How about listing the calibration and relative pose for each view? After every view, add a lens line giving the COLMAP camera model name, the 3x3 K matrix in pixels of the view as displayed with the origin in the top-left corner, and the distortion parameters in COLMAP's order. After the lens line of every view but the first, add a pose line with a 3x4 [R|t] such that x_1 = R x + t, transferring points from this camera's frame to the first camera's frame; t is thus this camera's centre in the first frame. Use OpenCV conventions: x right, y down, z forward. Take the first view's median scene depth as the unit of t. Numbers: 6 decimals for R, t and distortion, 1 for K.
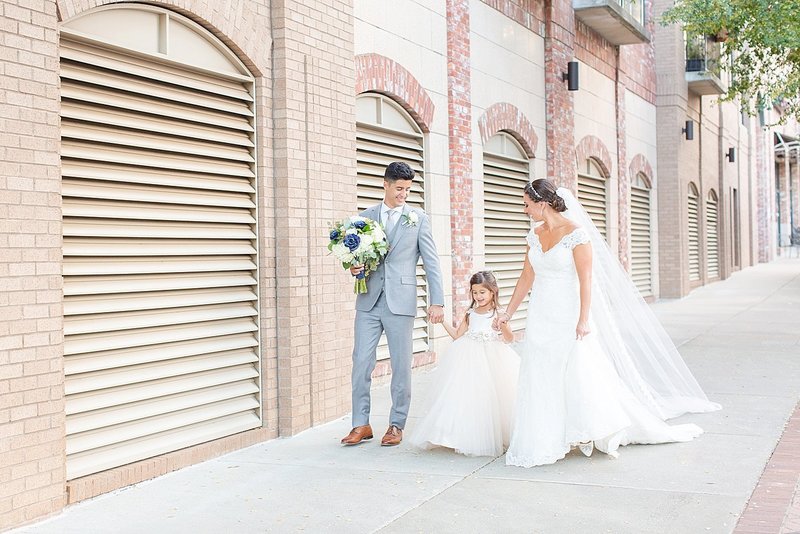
lens RADIAL K [[1206.9, 0, 386.1], [0, 1206.9, 233.3], [0, 0, 1]] dist [0.016232, -0.007136]
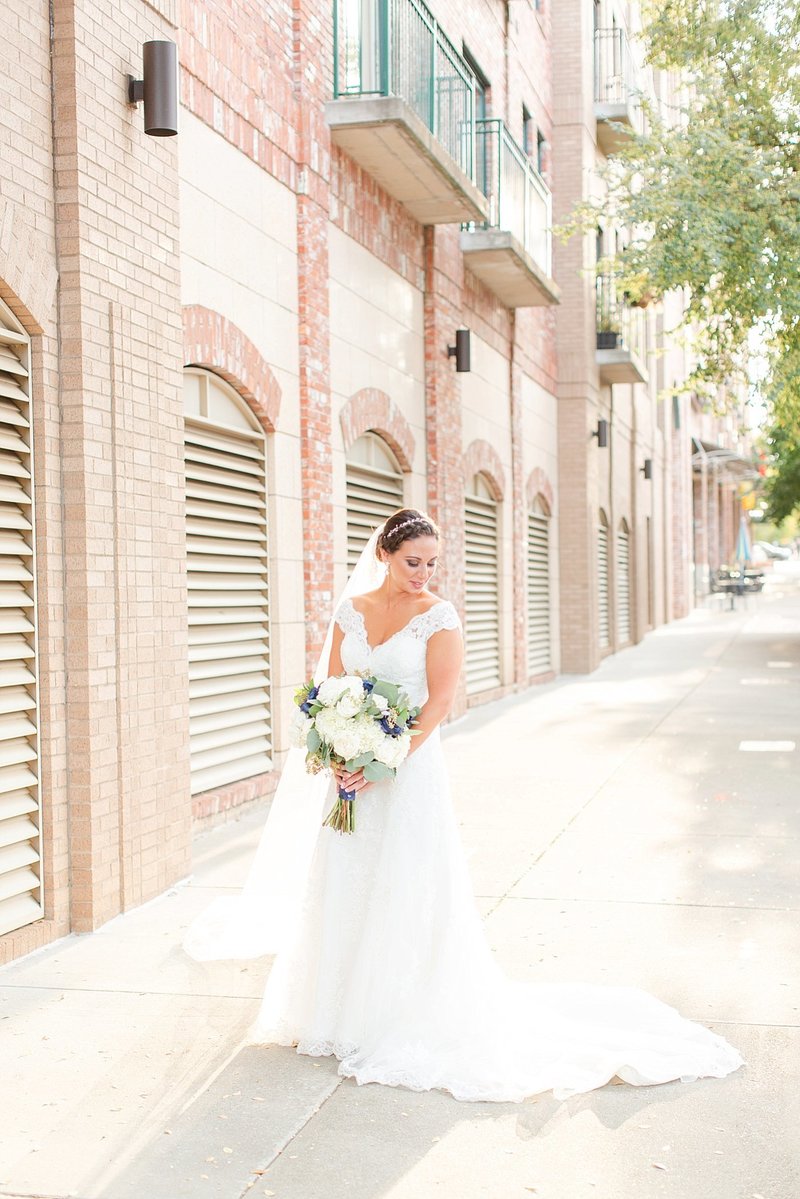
lens RADIAL K [[1695.5, 0, 398.2], [0, 1695.5, 619.0], [0, 0, 1]] dist [0.008732, 0.017353]
pose [[0.987520, -0.000045, 0.157491, -0.032475], [-0.004295, 0.999620, 0.027217, -0.006857], [-0.157432, -0.027553, 0.987145, 0.073959]]
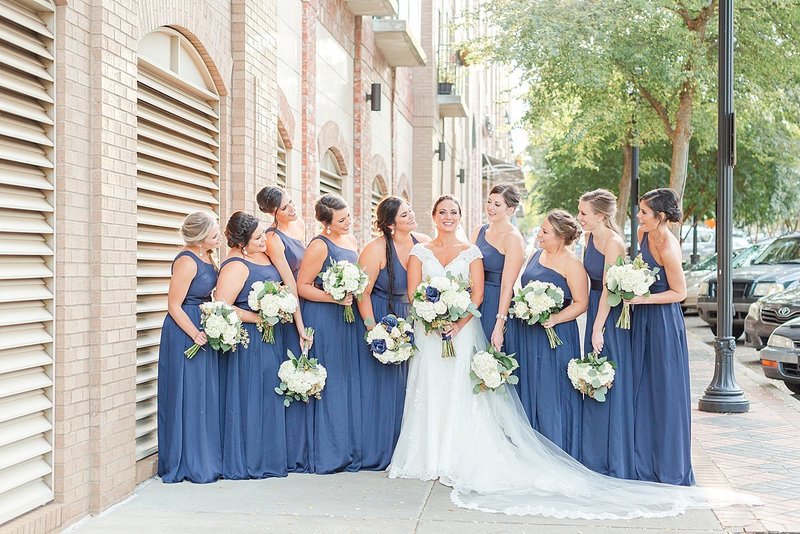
lens RADIAL K [[1292.1, 0, 424.5], [0, 1292.1, 251.9], [0, 0, 1]] dist [-0.011069, -0.016881]
pose [[0.953756, 0.025119, 0.299532, -0.145704], [-0.026093, 0.999659, -0.000746, 0.002491], [-0.299449, -0.007104, 0.954086, -0.076399]]
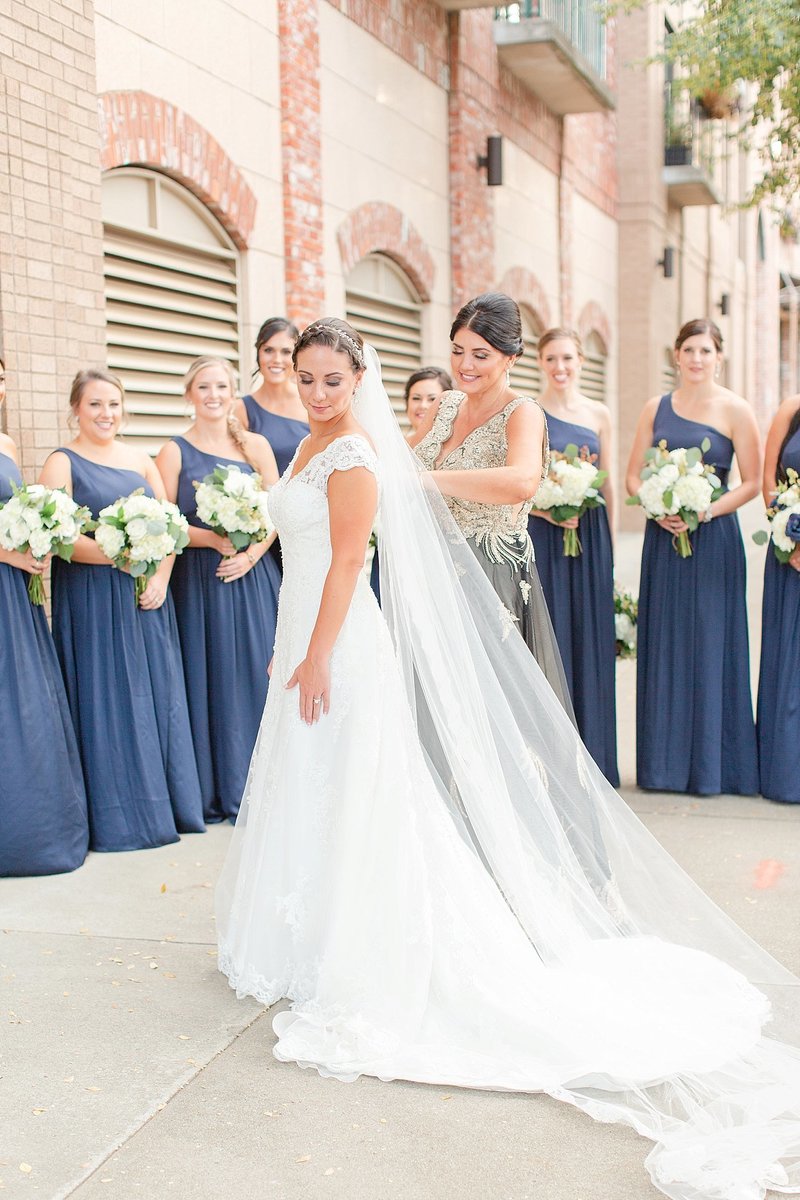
lens RADIAL K [[1785.1, 0, 404.2], [0, 1785.1, 635.0], [0, 0, 1]] dist [0.022643, -0.004986]
pose [[0.992828, -0.012168, 0.118931, 0.005792], [-0.001895, 0.993080, 0.117428, -0.004075], [-0.119537, -0.116811, 0.985934, 0.134720]]
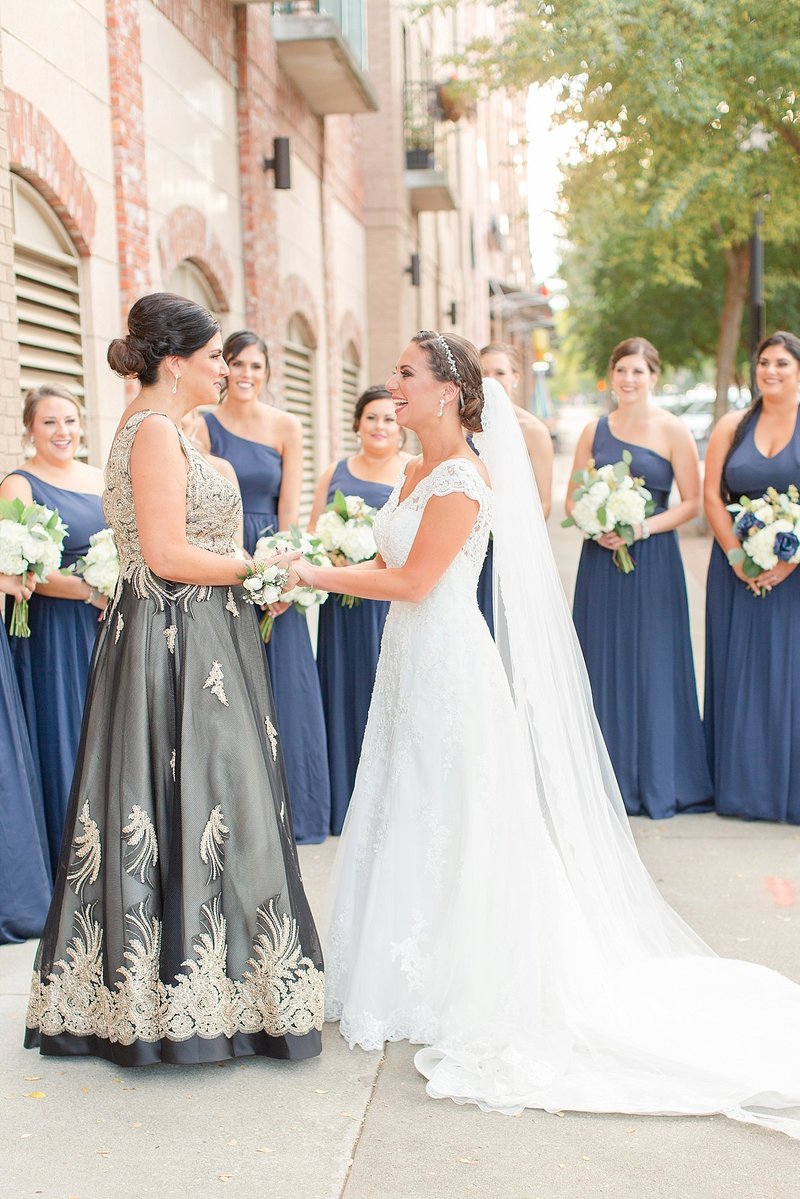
lens RADIAL K [[1895.7, 0, 436.5], [0, 1895.7, 632.6], [0, 0, 1]] dist [0.071153, -0.093337]
pose [[0.949473, -0.036993, 0.311660, -0.064283], [0.004726, 0.994602, 0.103658, -0.006325], [-0.313812, -0.096948, 0.944523, 0.139262]]
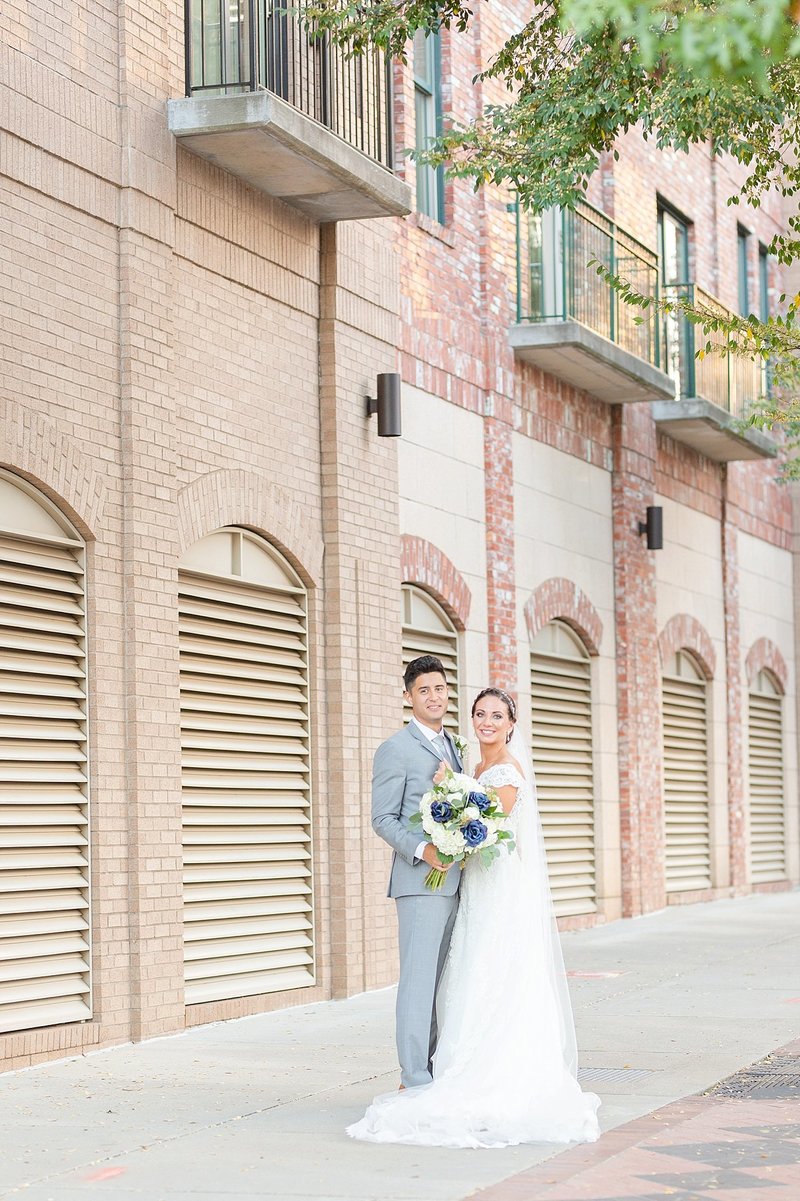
lens RADIAL K [[2932.5, 0, 400.0], [0, 2932.5, 600.5], [0, 0, 1]] dist [-0.082279, -0.087977]
pose [[0.997330, 0.005443, 0.072825, -0.104548], [-0.001020, 0.998160, -0.060630, 0.004898], [-0.073021, 0.060393, 0.995500, -0.603893]]
